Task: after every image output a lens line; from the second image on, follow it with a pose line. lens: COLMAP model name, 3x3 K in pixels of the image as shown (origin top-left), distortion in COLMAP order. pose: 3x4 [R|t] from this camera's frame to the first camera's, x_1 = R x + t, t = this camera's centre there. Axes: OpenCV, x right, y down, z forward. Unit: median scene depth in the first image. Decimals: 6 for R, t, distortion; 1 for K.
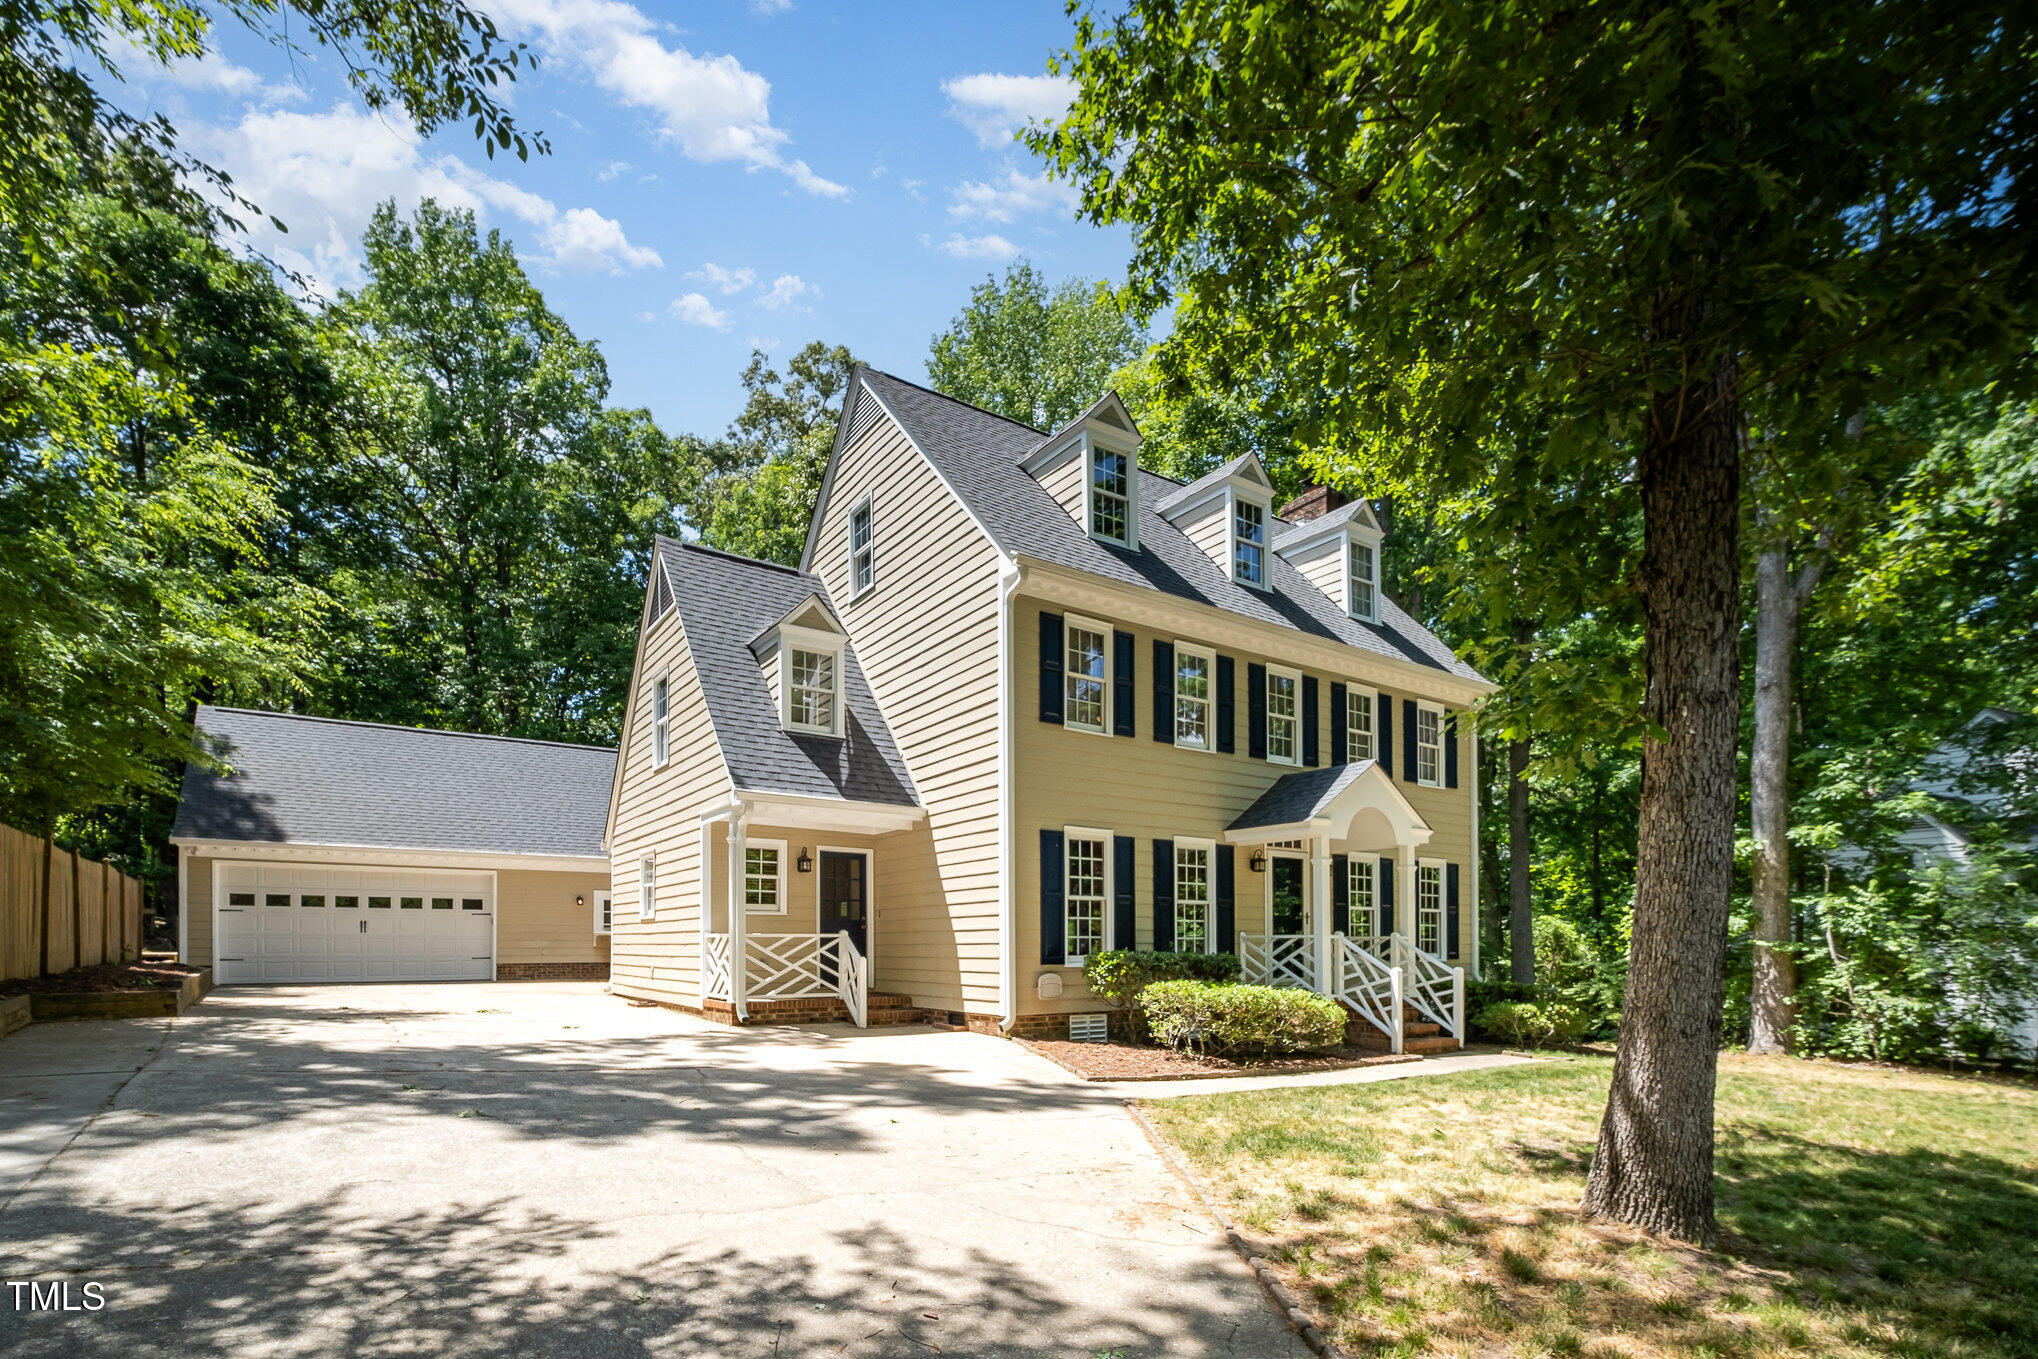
lens RADIAL K [[1041.2, 0, 983.5], [0, 1041.2, 769.9], [0, 0, 1]] dist [0.000584, -0.000578]
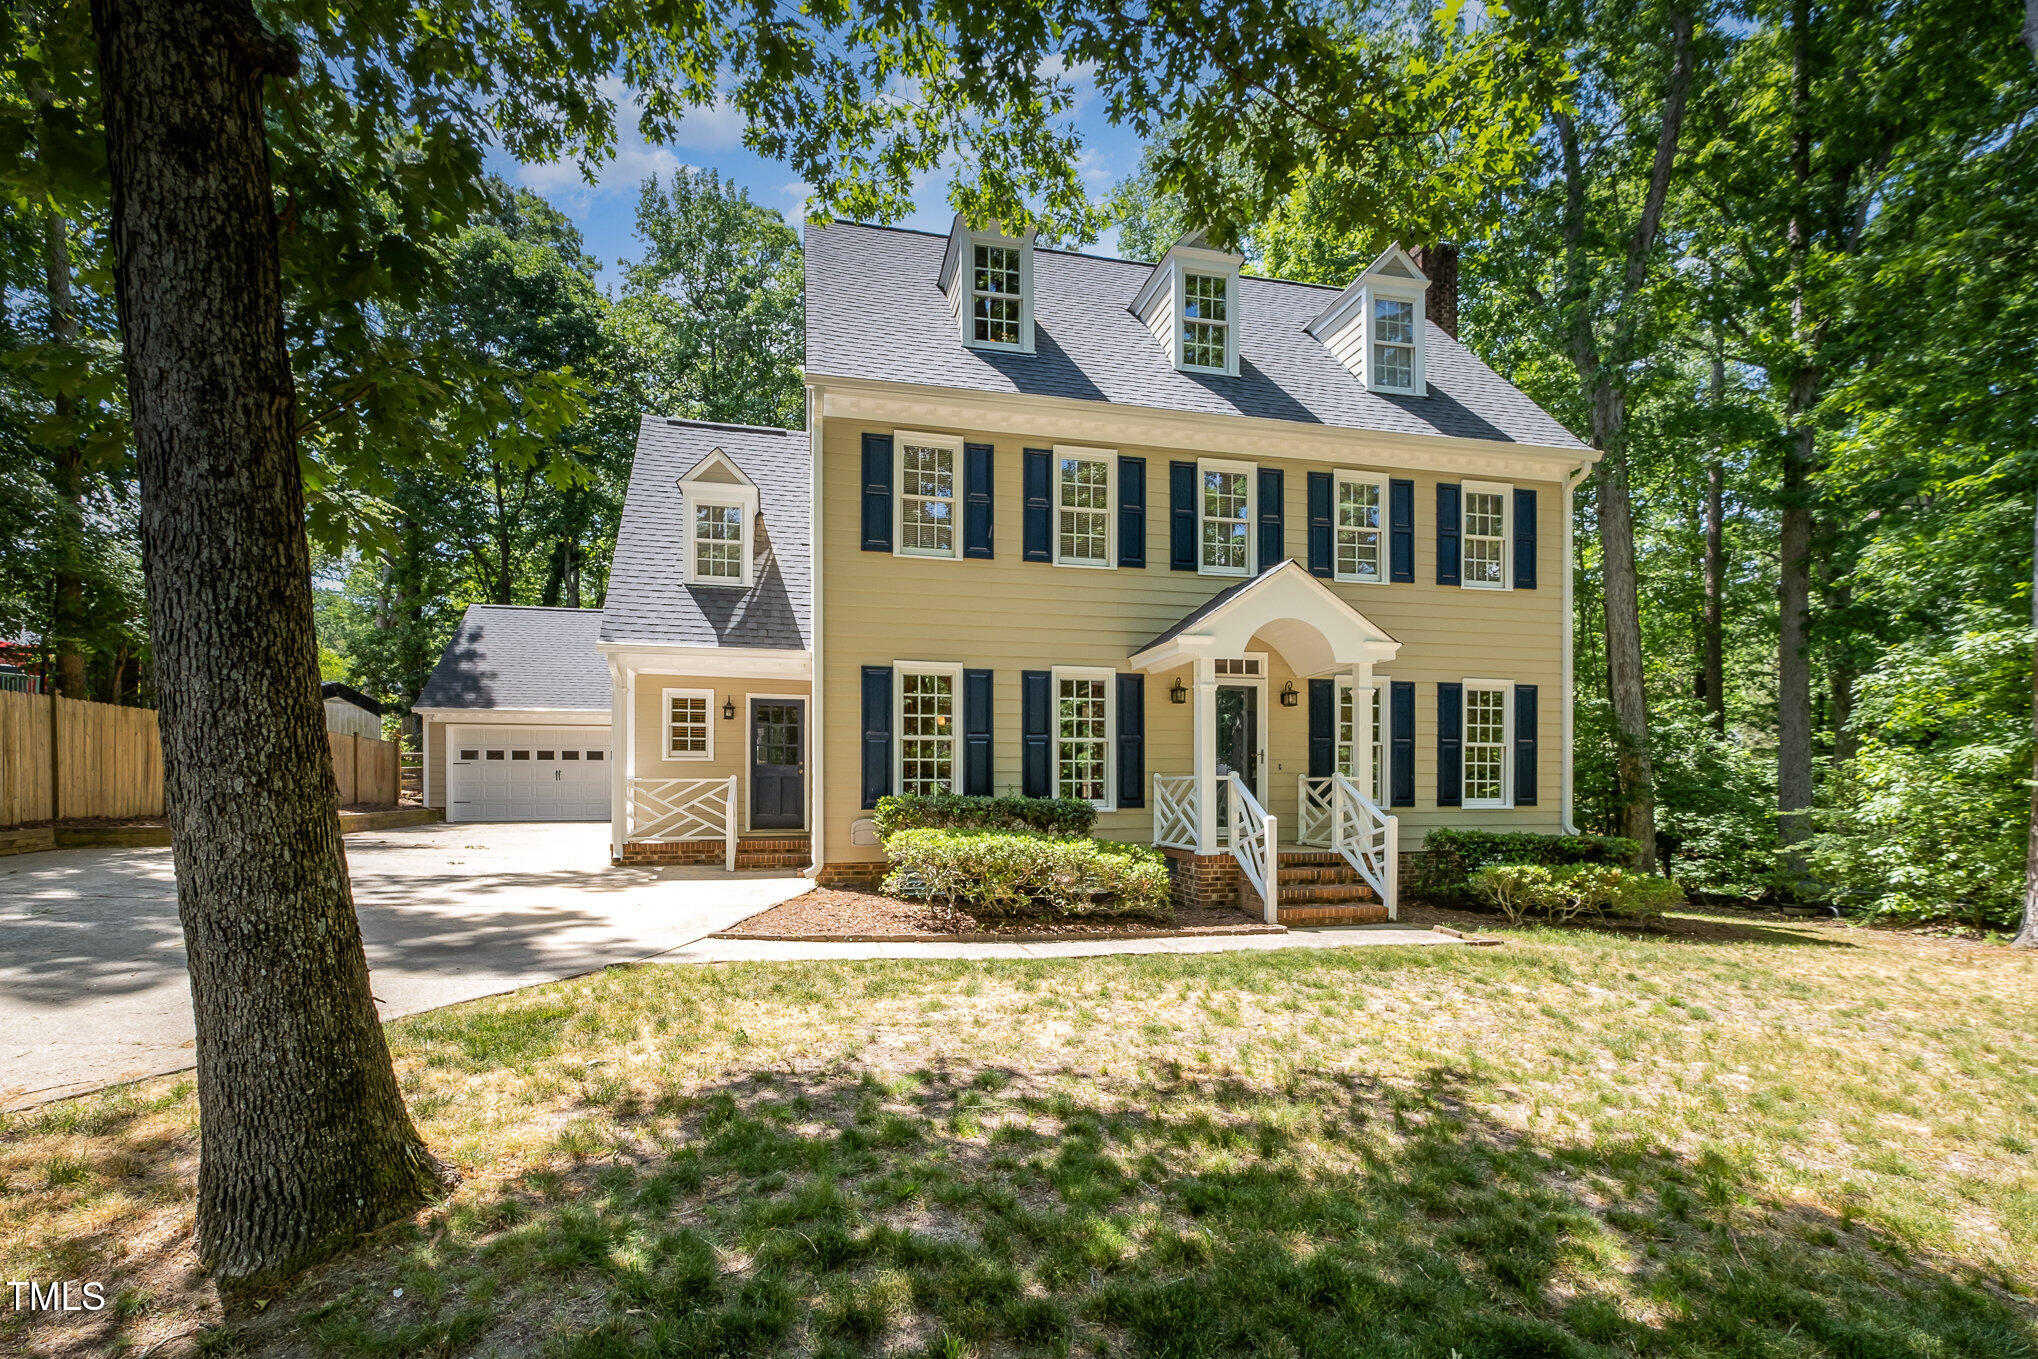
lens RADIAL K [[890.2, 0, 1031.1], [0, 890.2, 686.2], [0, 0, 1]] dist [0.003121, -0.002831]
pose [[0.937252, -0.041791, -0.346139, 0.412673], [0.059995, 0.997313, 0.042041, 0.045360], [0.343452, -0.060170, 0.937241, 0.270424]]
